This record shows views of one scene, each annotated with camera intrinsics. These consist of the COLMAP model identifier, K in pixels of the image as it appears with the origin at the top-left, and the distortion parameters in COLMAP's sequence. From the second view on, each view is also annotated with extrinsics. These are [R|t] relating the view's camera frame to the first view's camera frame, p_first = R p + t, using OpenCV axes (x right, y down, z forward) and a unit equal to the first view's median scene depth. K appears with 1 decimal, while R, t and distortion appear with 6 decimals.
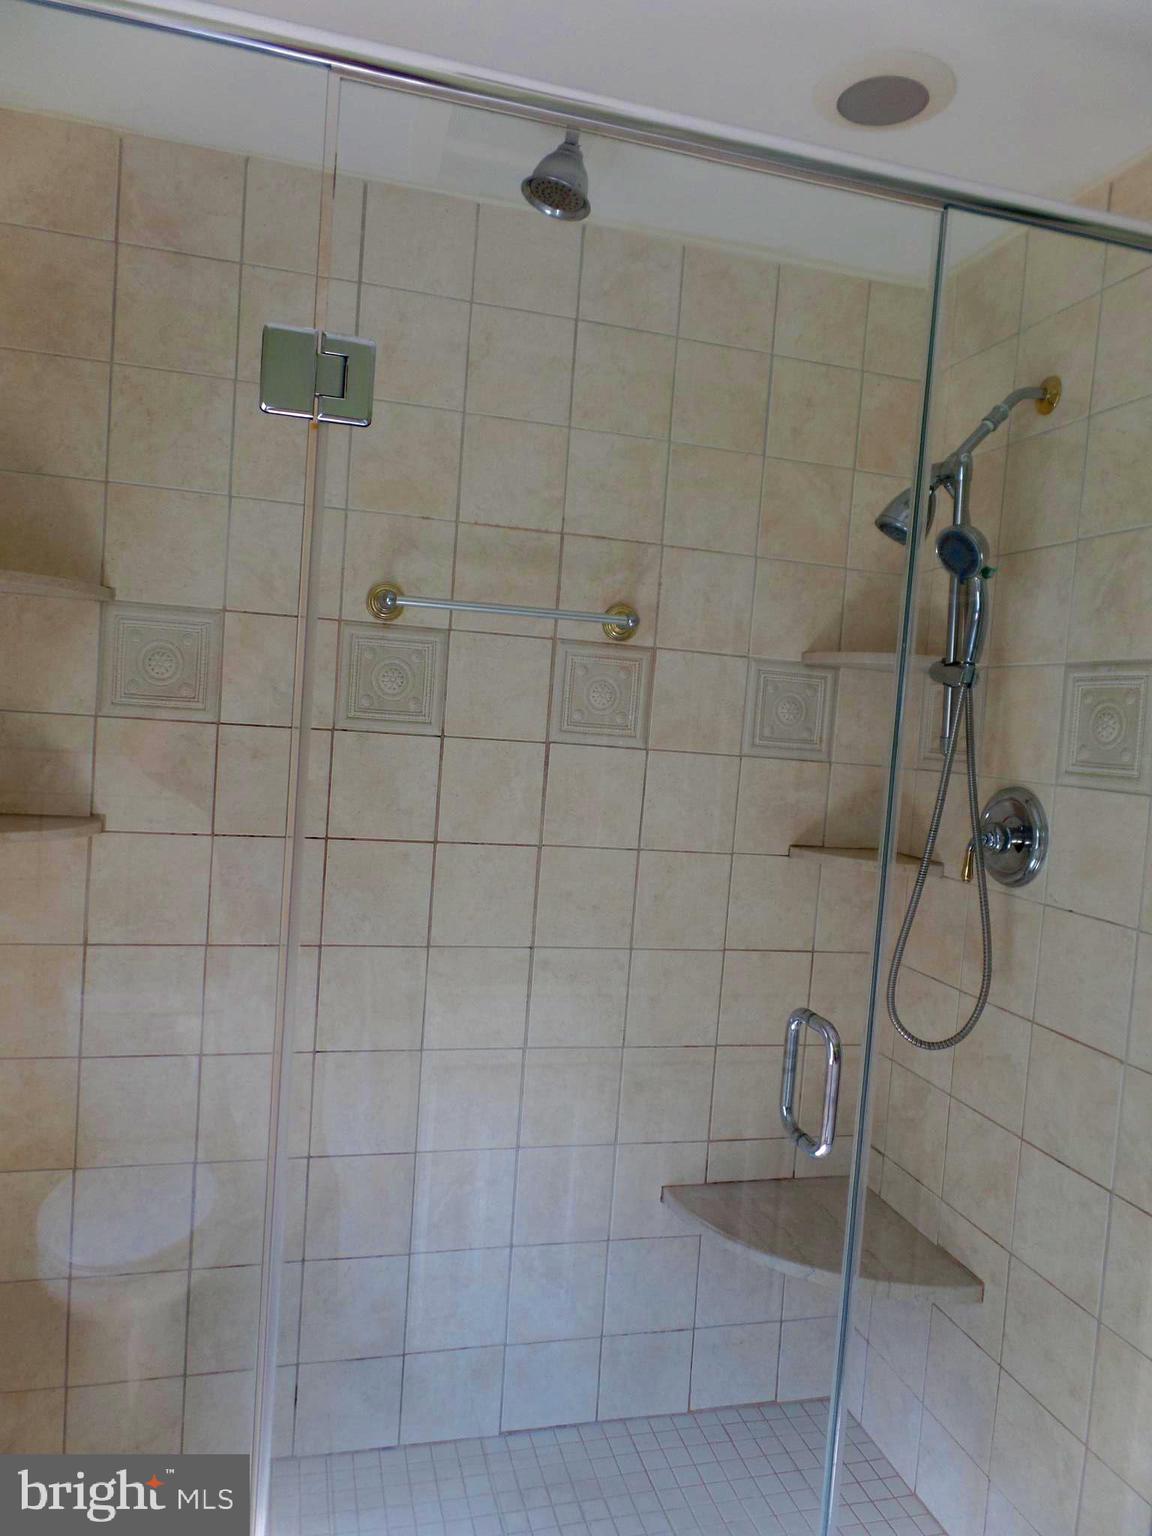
lens RADIAL K [[1057.8, 0, 579.1], [0, 1057.8, 759.1], [0, 0, 1]] dist [0.002049, -0.005350]
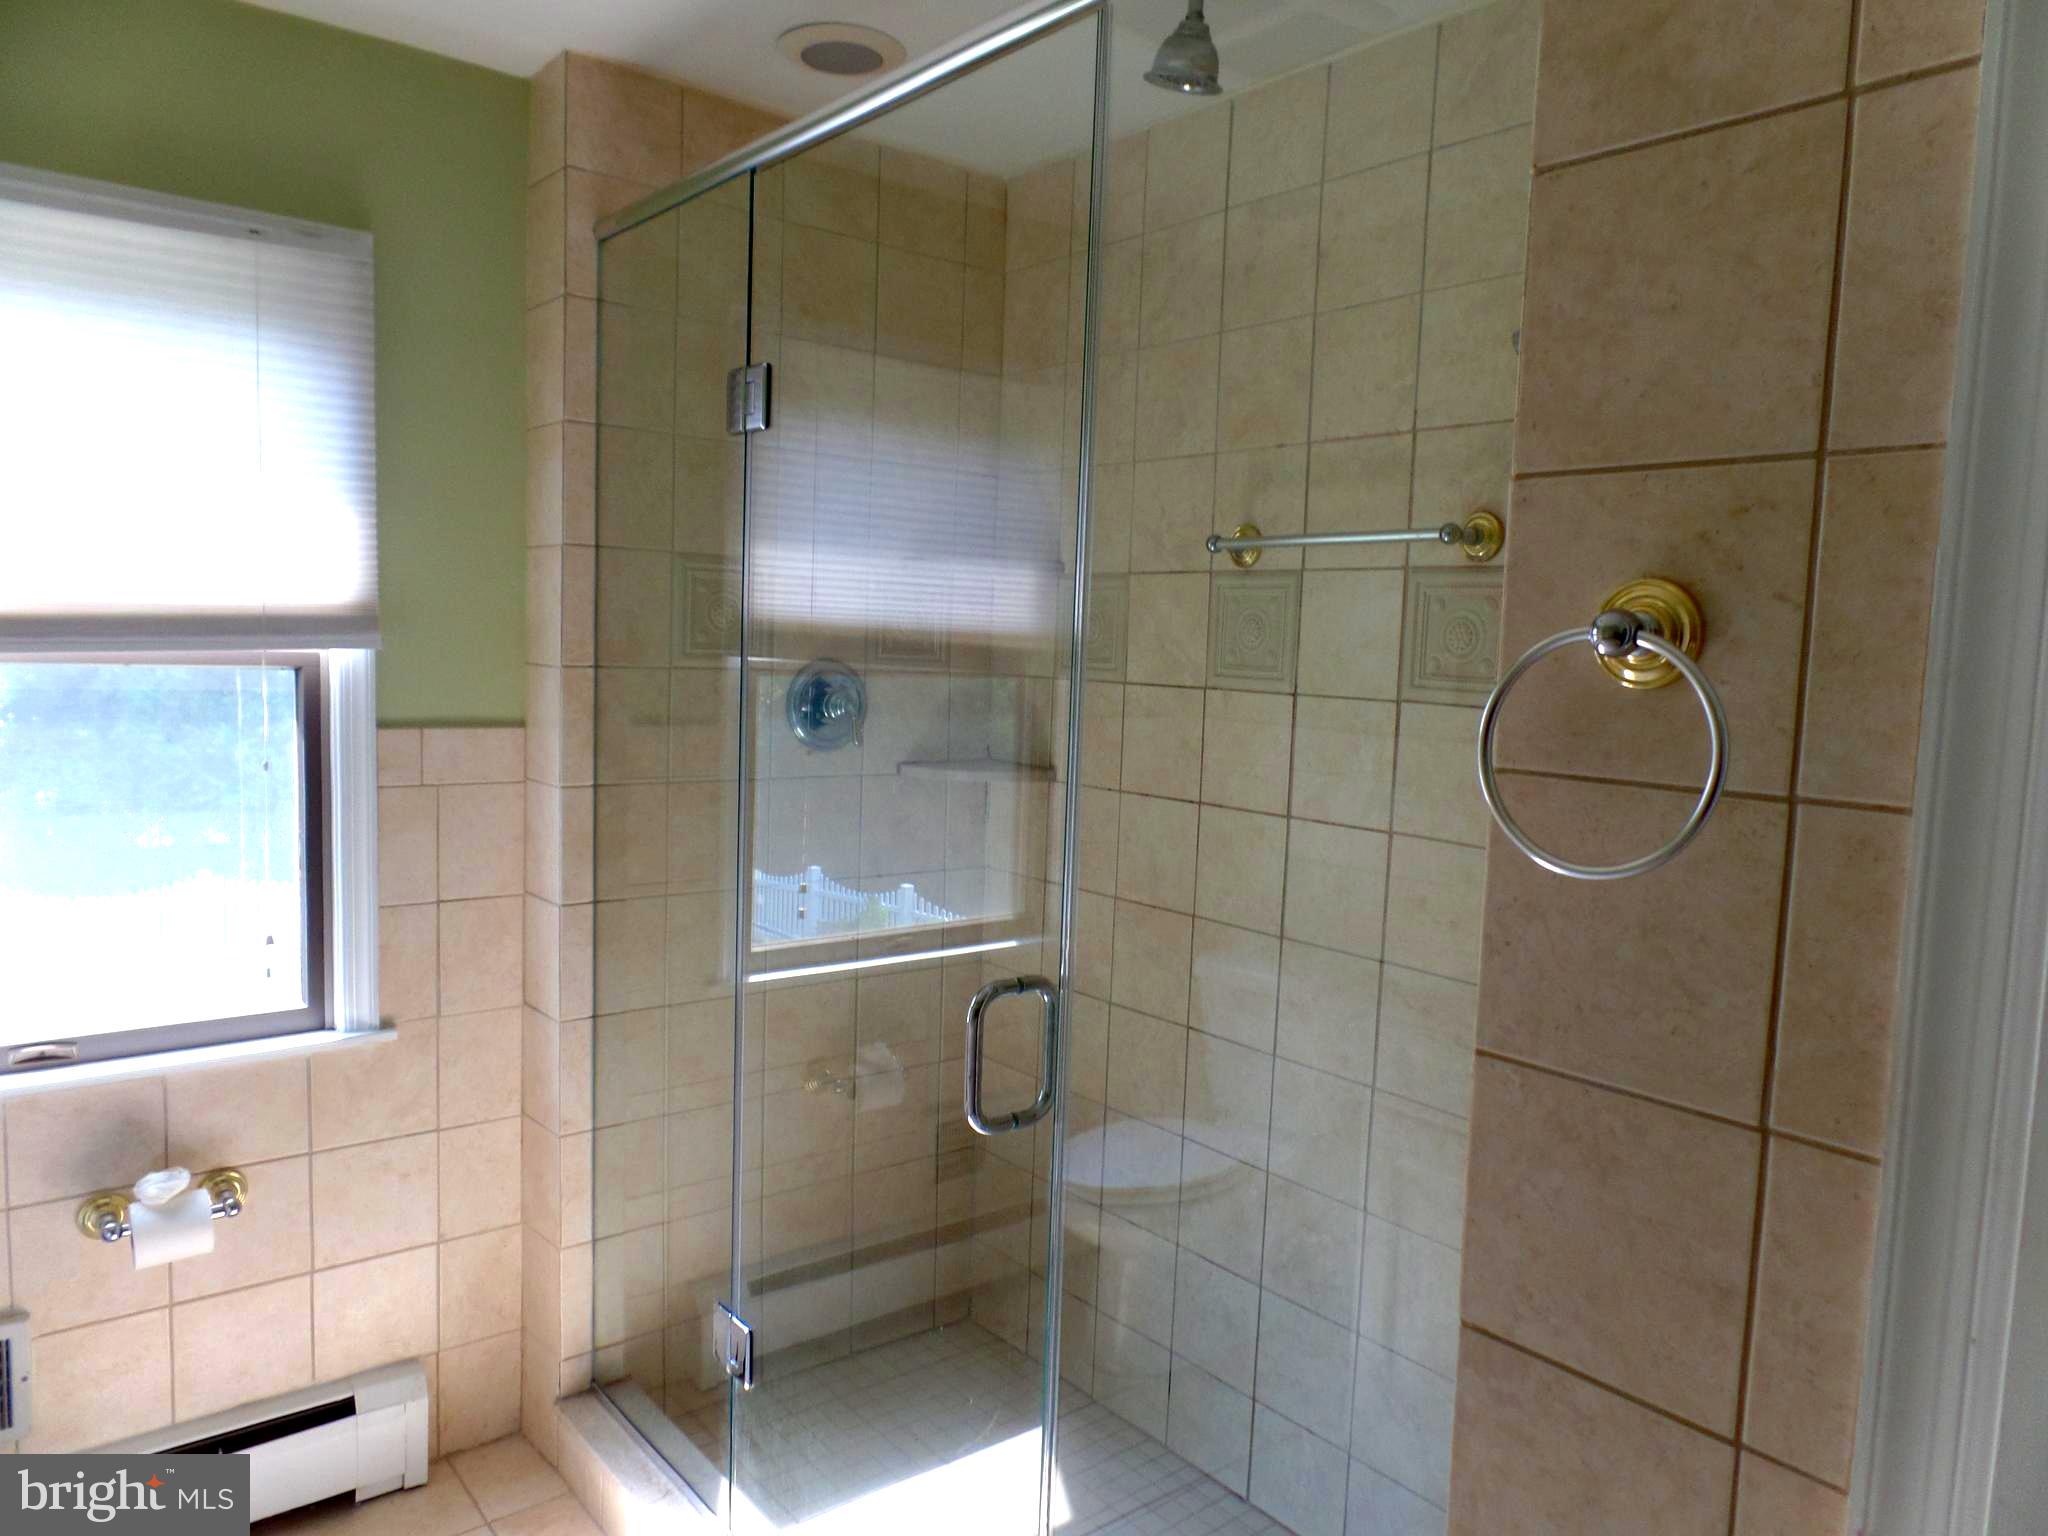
lens RADIAL K [[1410.4, 0, 1031.4], [0, 1410.4, 783.2], [0, 0, 1]] dist [0.002049, -0.005350]
pose [[0.401690, 0.036461, -0.915049, 0.833647], [-0.057401, 0.998245, 0.014578, 0.046126], [0.913975, 0.046669, 0.403078, 0.340504]]
